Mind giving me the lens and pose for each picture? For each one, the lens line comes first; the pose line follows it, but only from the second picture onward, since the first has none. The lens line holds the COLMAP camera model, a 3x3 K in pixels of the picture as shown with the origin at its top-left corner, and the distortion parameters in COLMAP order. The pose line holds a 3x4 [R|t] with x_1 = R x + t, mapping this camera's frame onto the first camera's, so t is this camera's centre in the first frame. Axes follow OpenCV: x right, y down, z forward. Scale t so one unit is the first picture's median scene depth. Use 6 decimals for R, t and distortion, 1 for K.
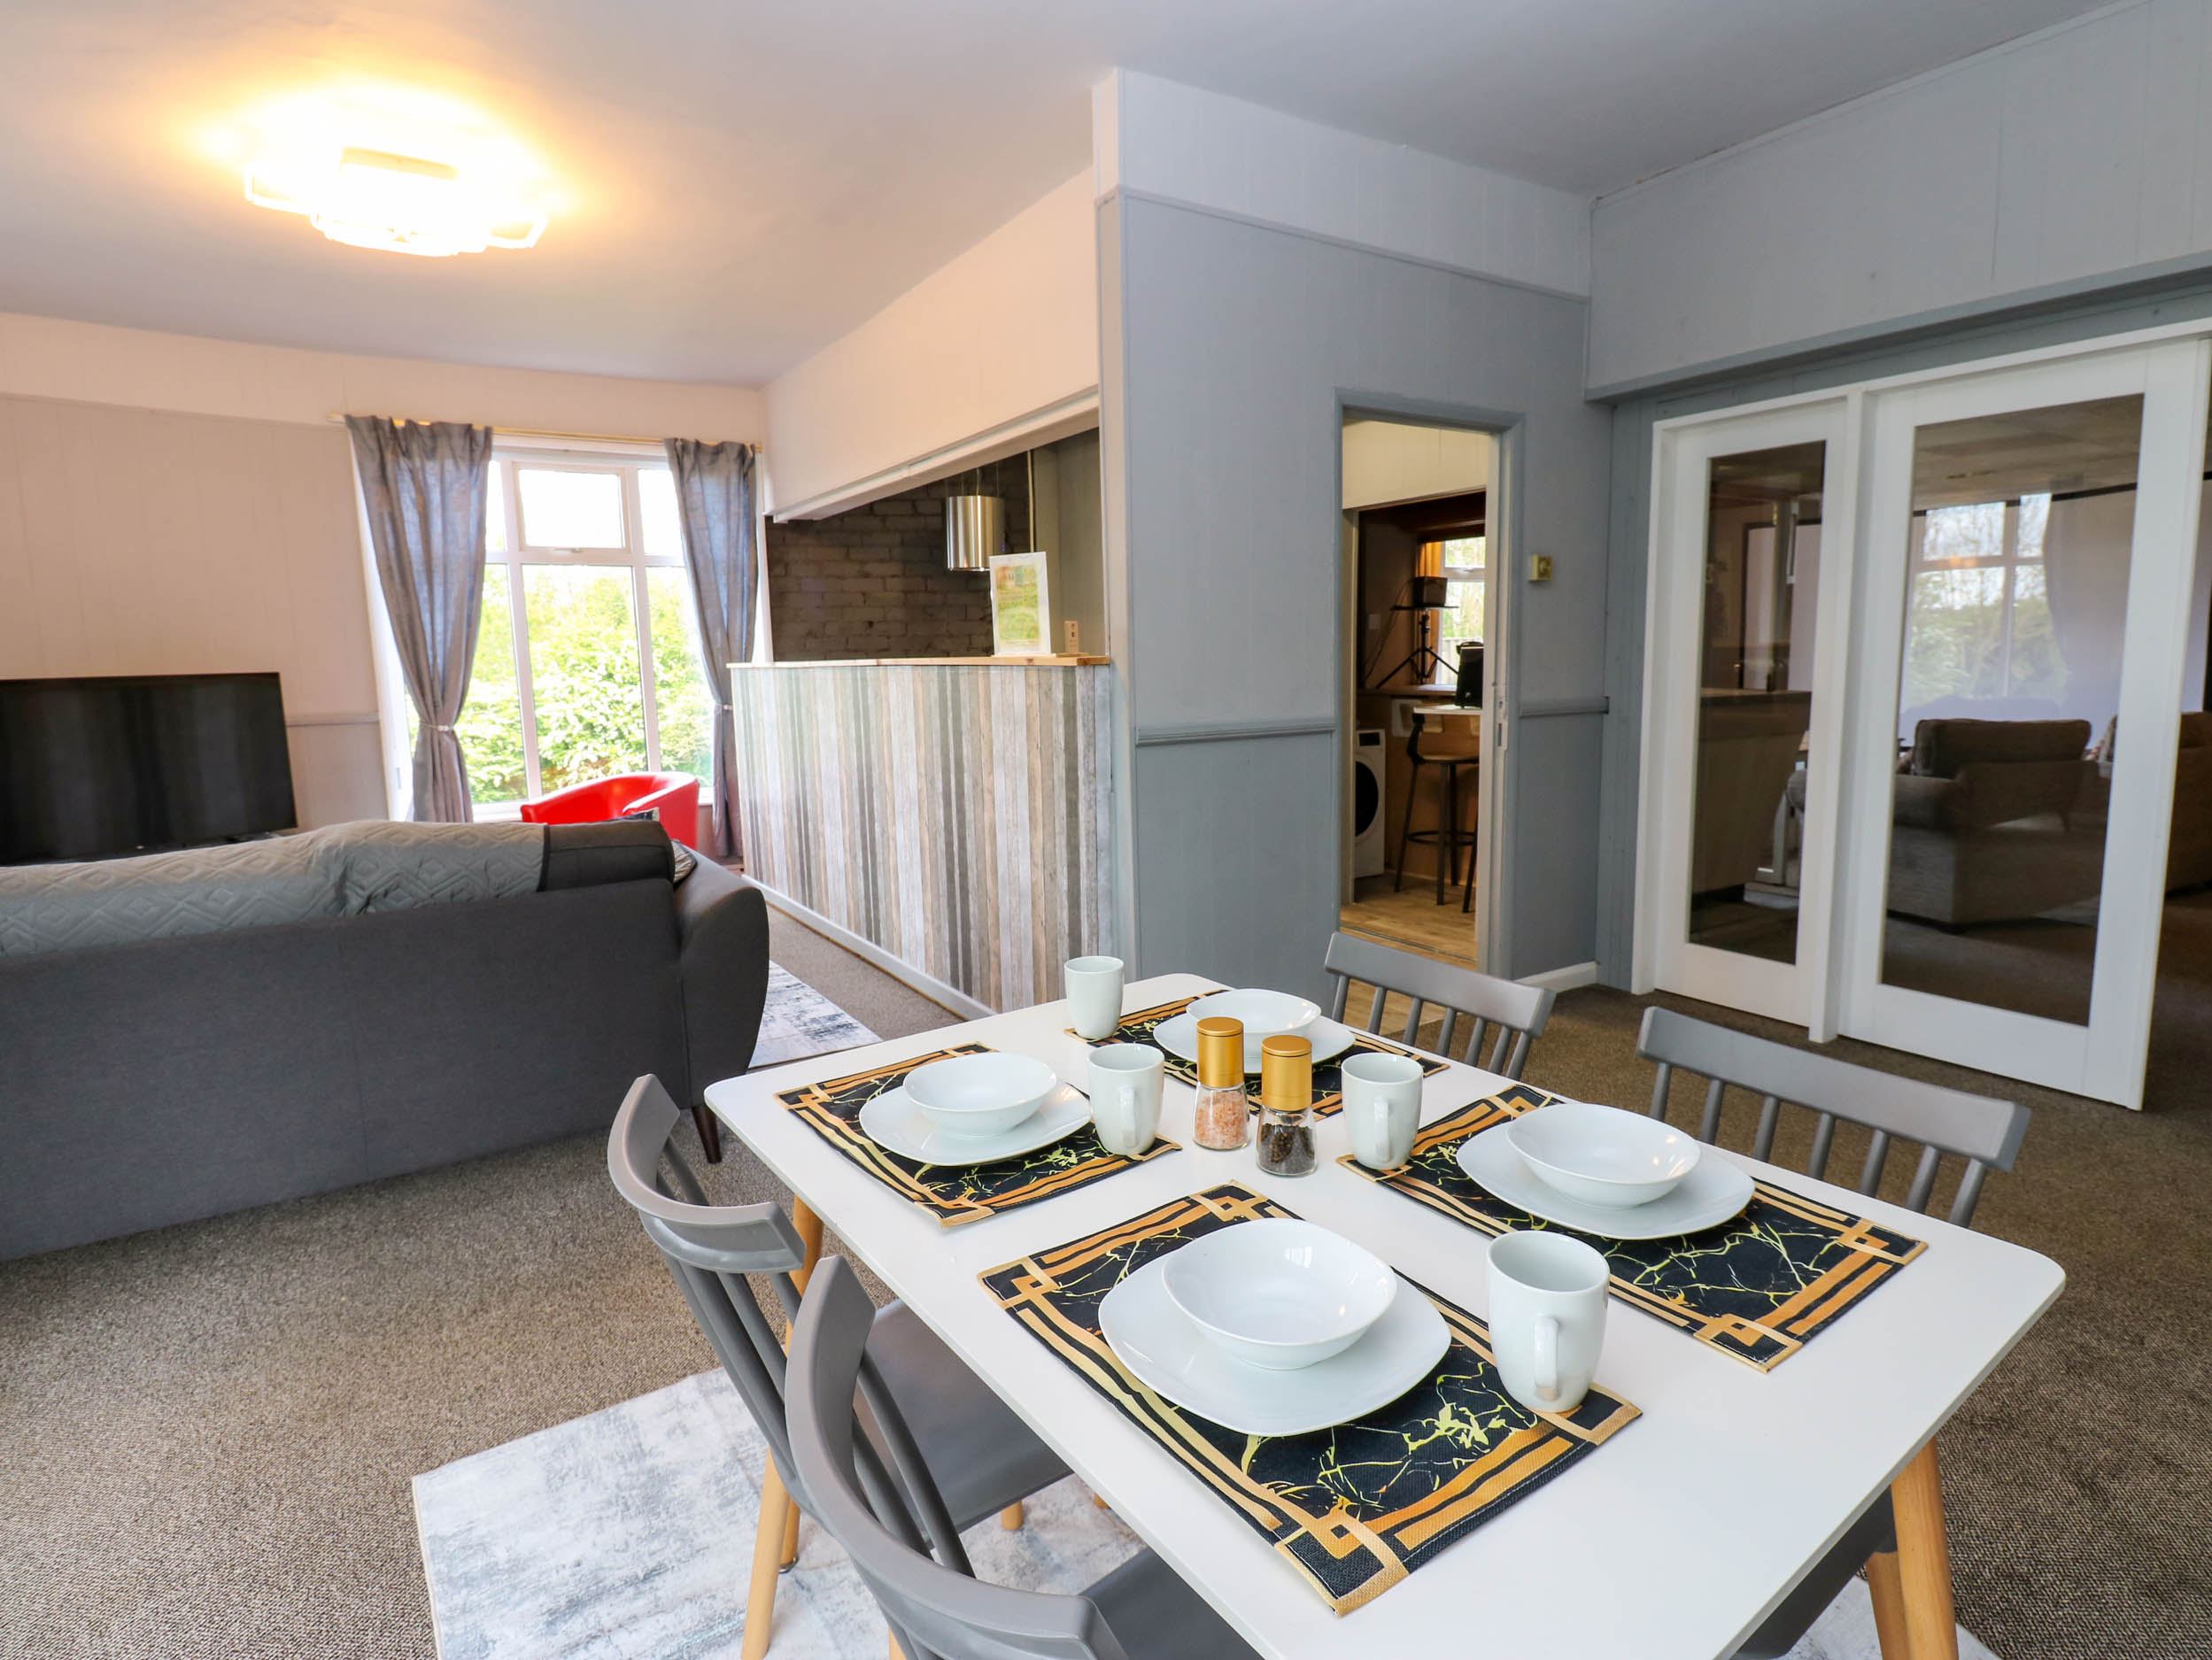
lens RADIAL K [[1148.4, 0, 1124.6], [0, 1148.4, 805.1], [0, 0, 1]] dist [0.002269, -0.013978]
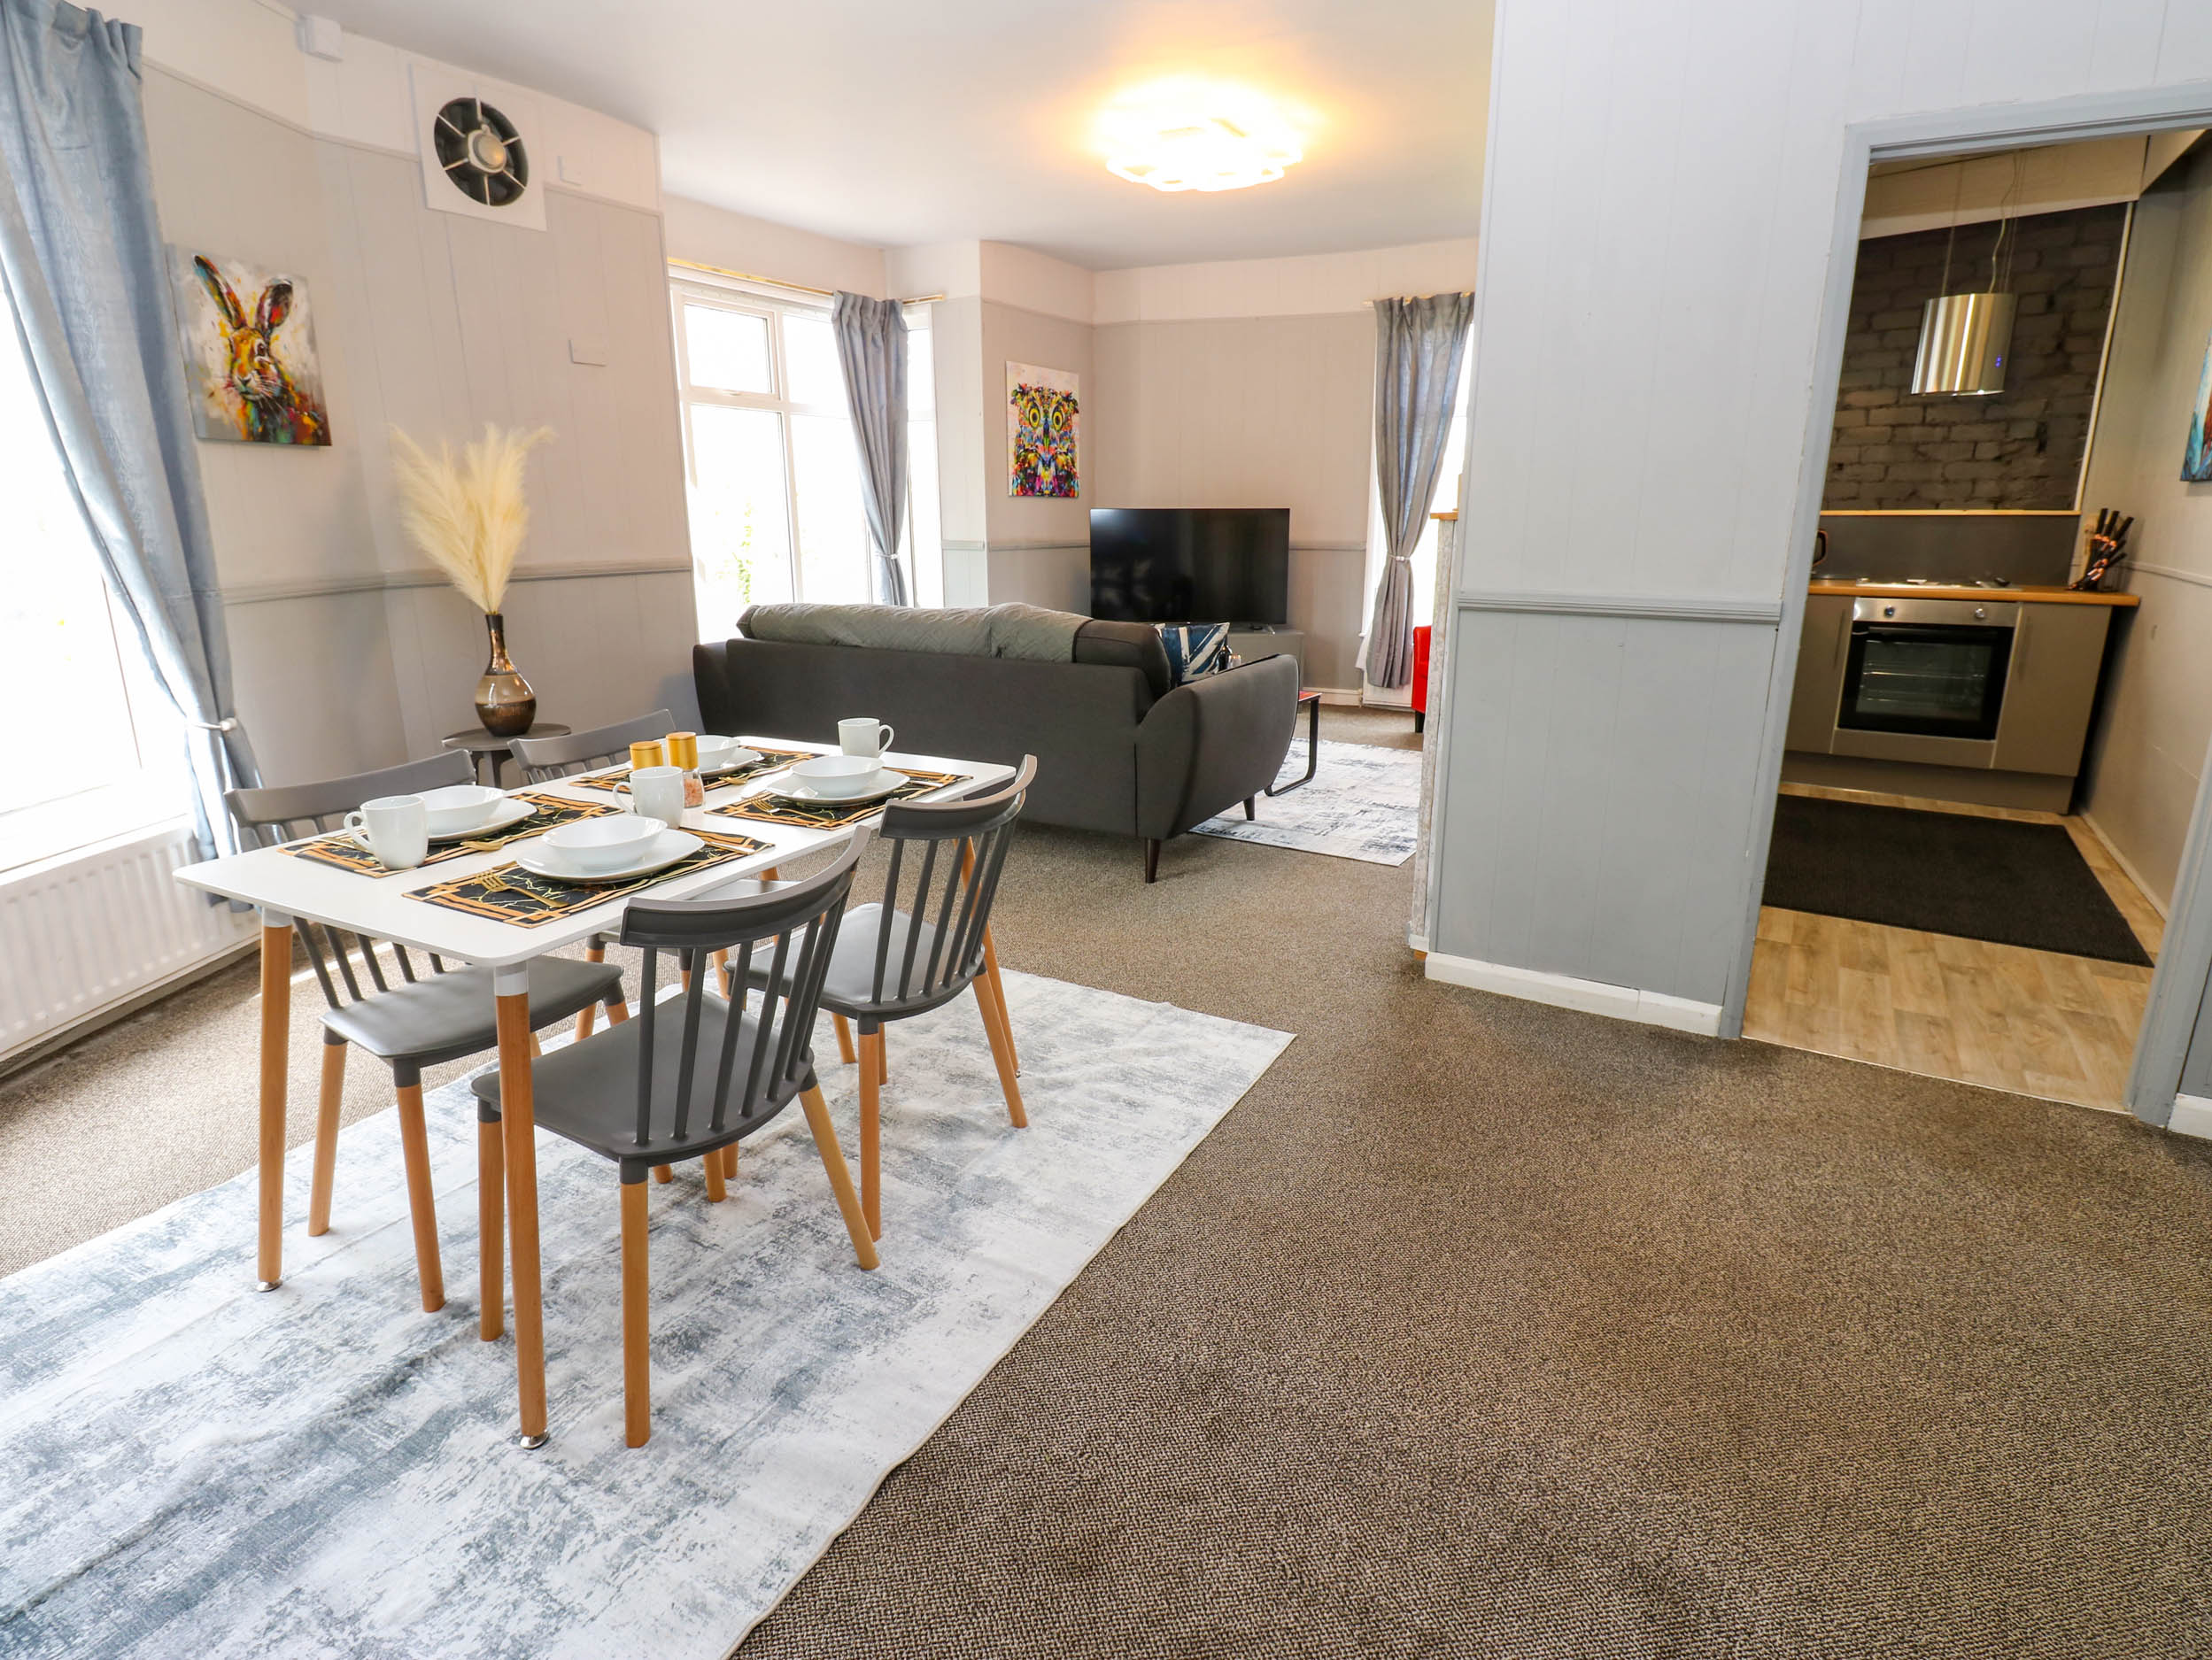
lens RADIAL K [[1148.4, 0, 1120.9], [0, 1148.4, 804.9], [0, 0, 1]] dist [0.002269, -0.013978]
pose [[0.438160, 0.245057, -0.864848, 0.405614], [-0.126654, 0.969354, 0.210502, -0.032080], [0.889929, 0.017303, 0.455770, 0.177219]]
